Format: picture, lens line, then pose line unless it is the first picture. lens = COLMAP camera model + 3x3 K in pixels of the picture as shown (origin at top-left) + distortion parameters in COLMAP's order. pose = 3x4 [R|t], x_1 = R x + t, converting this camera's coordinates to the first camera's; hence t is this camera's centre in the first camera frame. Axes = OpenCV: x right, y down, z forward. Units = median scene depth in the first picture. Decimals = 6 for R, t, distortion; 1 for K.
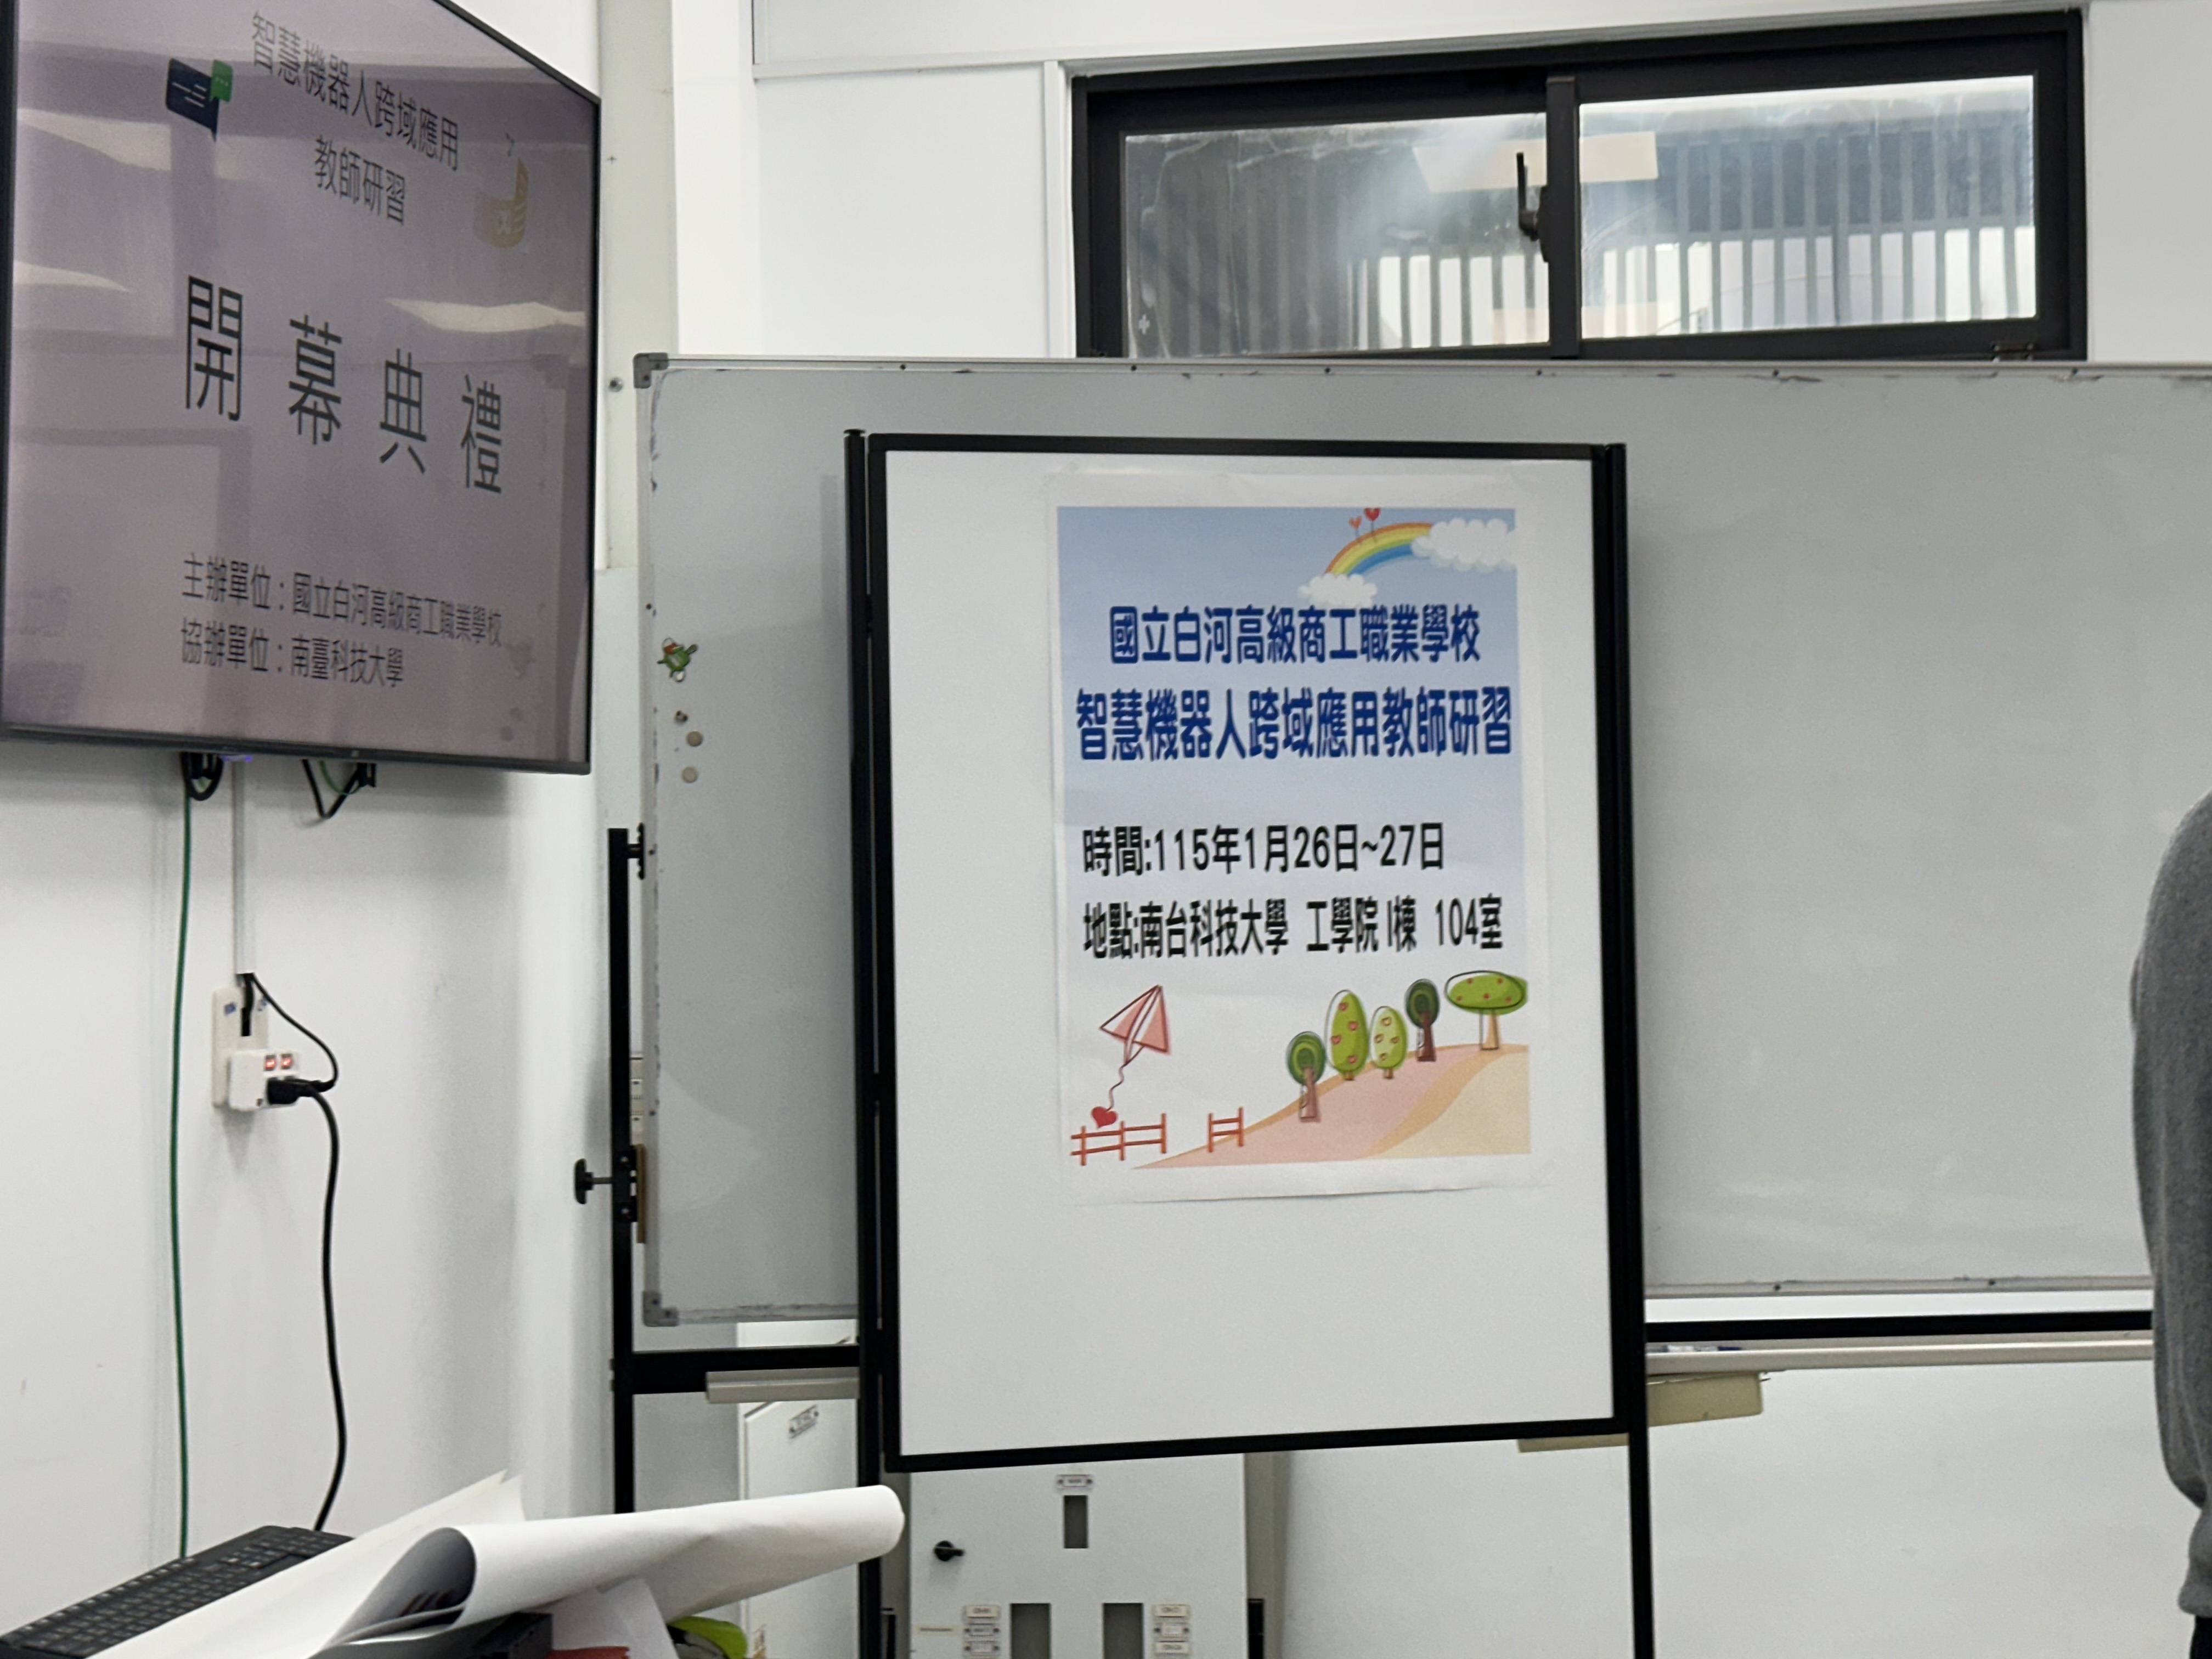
lens RADIAL K [[3532.4, 0, 1106.0], [0, 3532.4, 815.7], [0, 0, 1]] dist [0.124553, 0.000000]
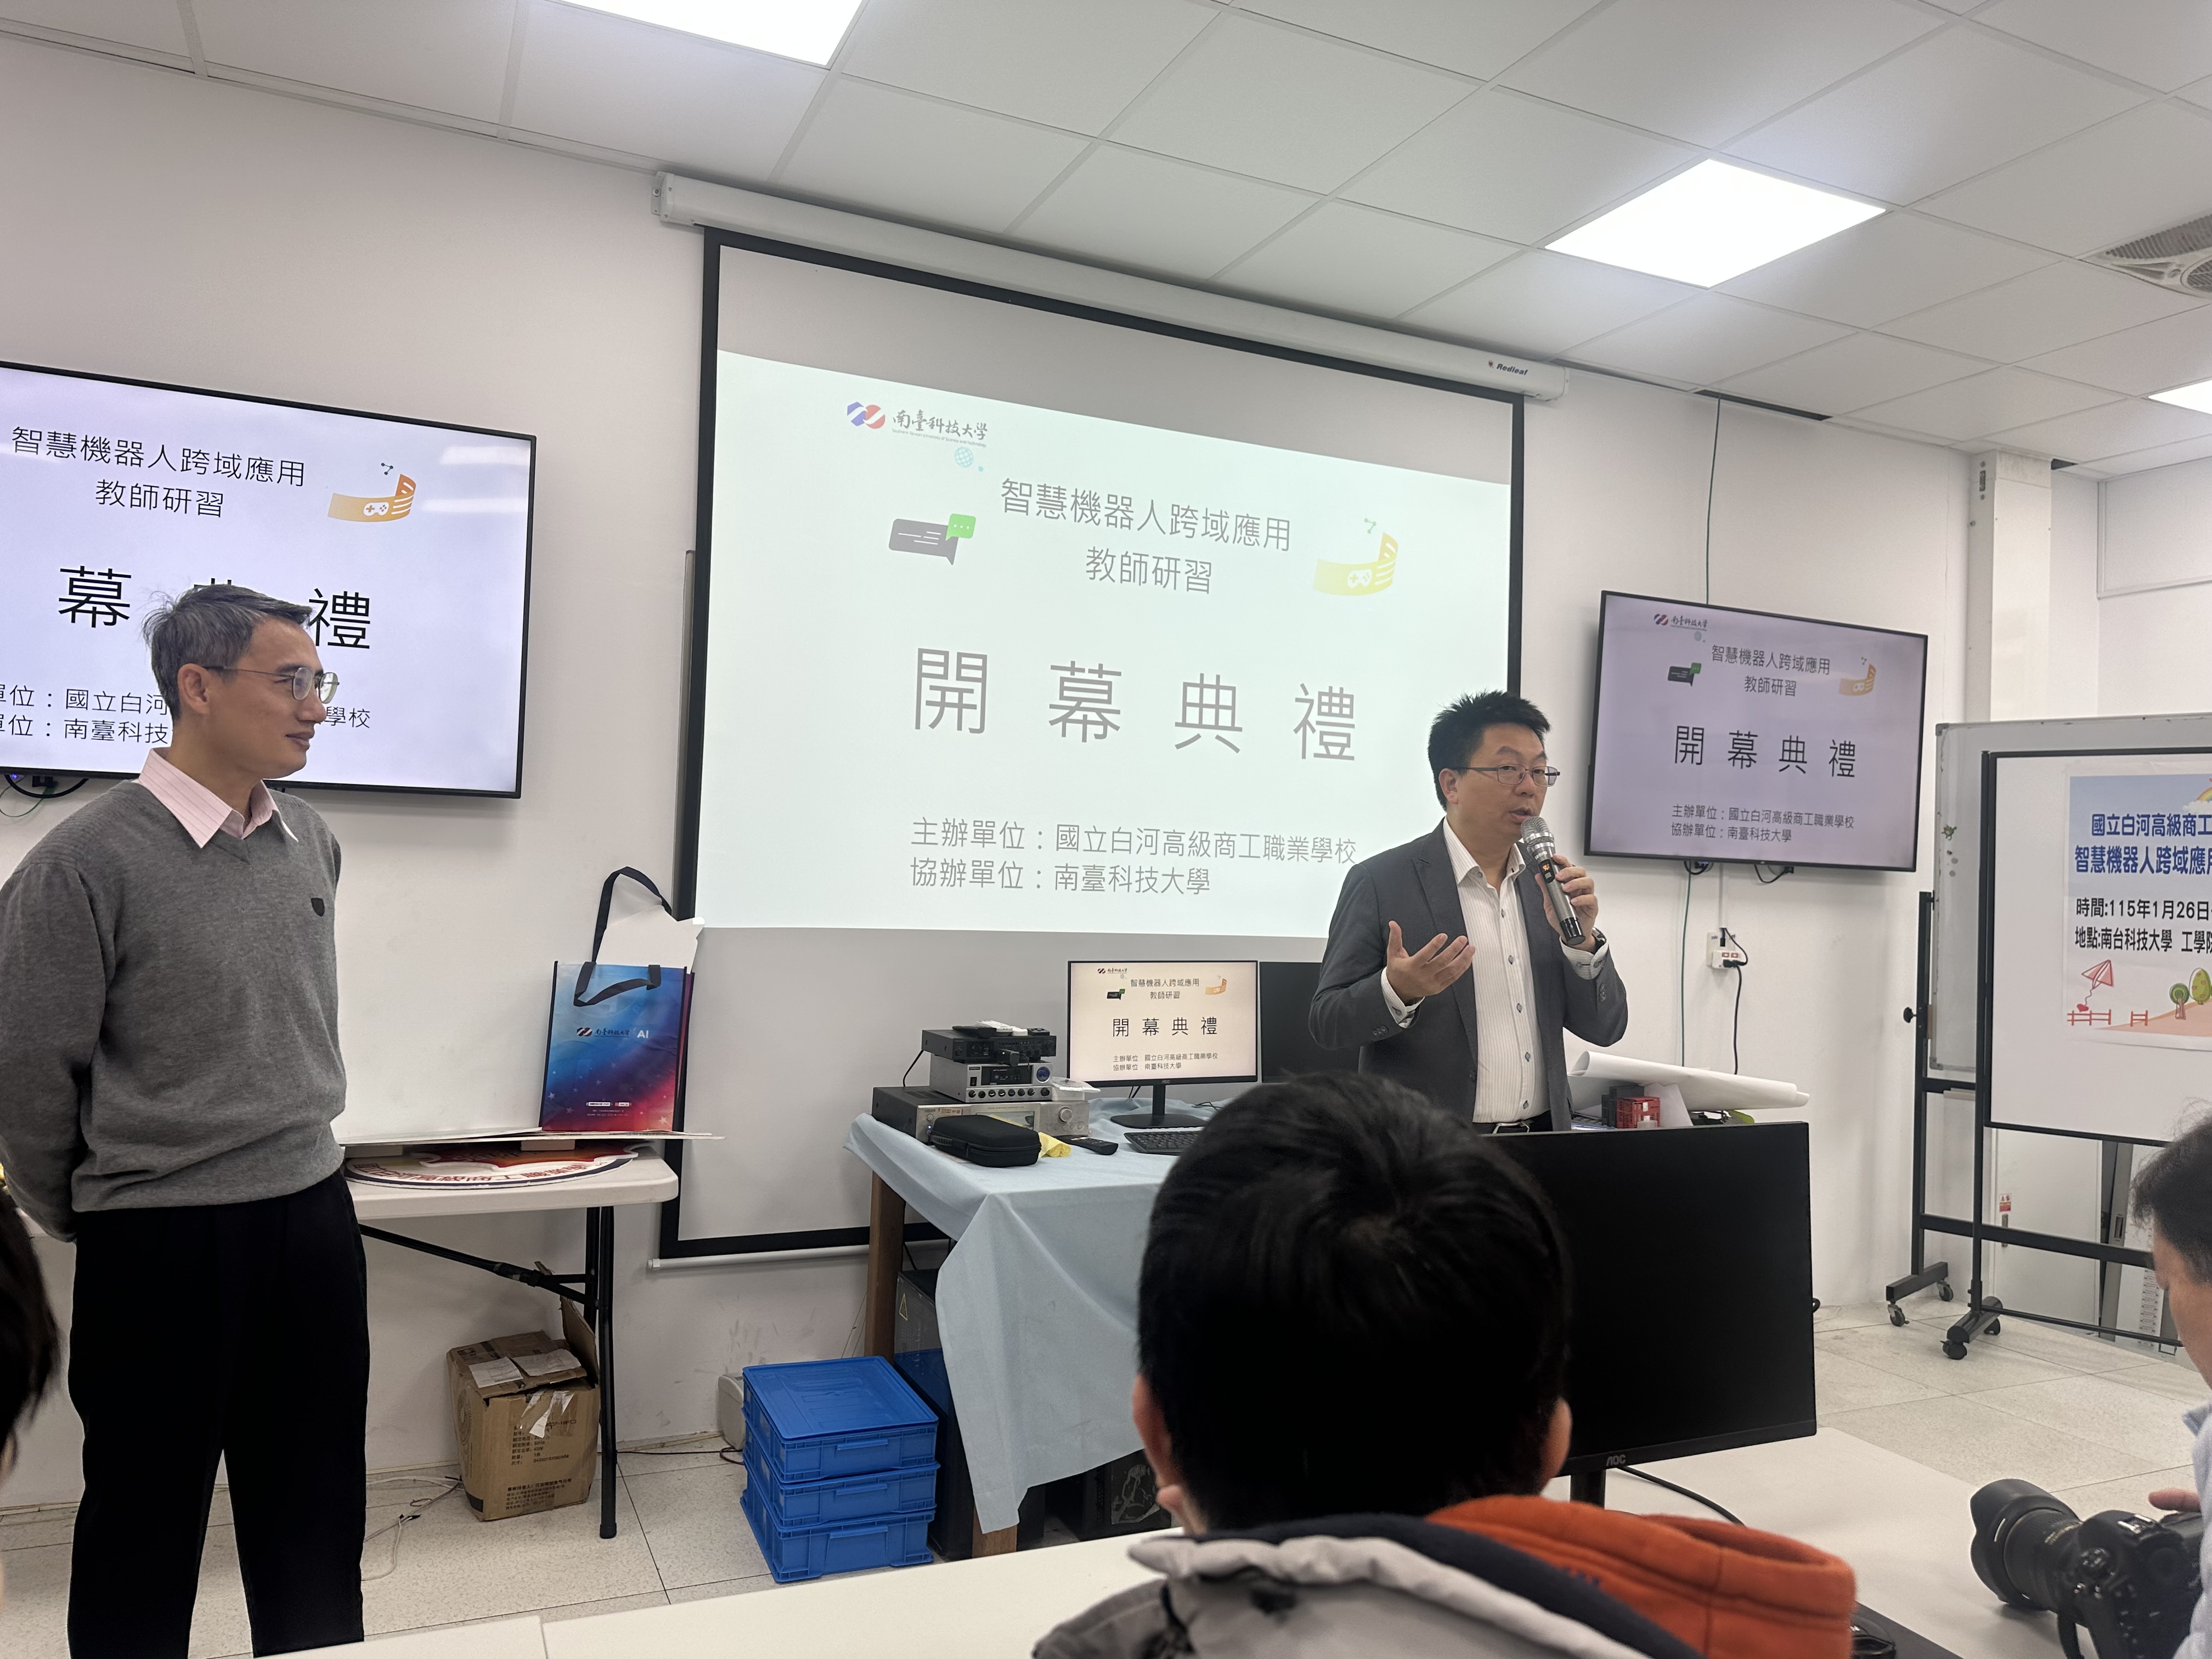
lens RADIAL K [[1560.0, 0, 1105.0], [0, 1560.0, 833.5], [0, 0, 1]] dist [-0.000743, -0.000884]
pose [[0.575958, 0.010611, -0.817410, 0.523345], [-0.034846, 0.999326, -0.011581, -0.005801], [0.816736, 0.035154, 0.575939, -0.264306]]
